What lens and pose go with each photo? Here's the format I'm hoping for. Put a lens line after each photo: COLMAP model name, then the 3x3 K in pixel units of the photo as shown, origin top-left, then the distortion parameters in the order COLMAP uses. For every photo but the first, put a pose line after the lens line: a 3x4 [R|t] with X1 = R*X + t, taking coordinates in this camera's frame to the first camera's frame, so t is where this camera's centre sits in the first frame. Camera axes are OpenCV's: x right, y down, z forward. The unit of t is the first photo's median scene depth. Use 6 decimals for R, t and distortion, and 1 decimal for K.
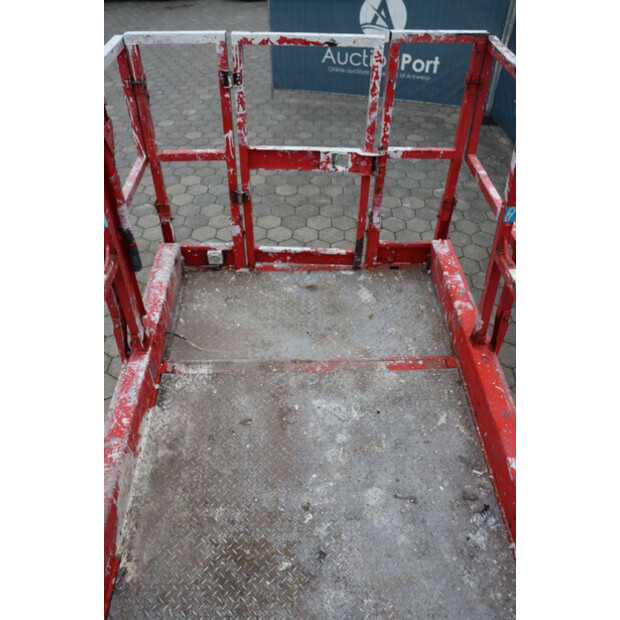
lens RADIAL K [[509.9, 0, 307.7], [0, 509.9, 304.1], [0, 0, 1]] dist [-0.107689, 0.053561]
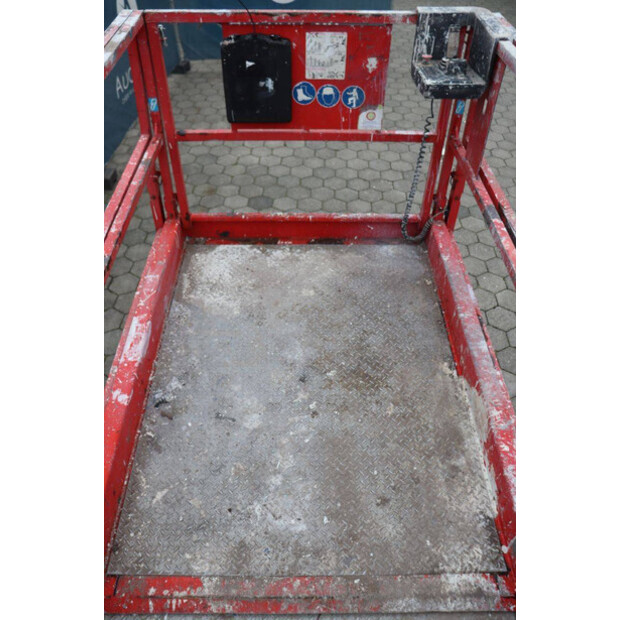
lens RADIAL K [[509.9, 0, 313.5], [0, 509.9, 305.4], [0, 0, 1]] dist [-0.107689, 0.053561]
pose [[-0.999871, -0.015799, -0.002817, 0.006761], [-0.003397, 0.036836, 0.999316, -0.709828], [-0.015685, 0.999196, -0.036885, 0.754199]]
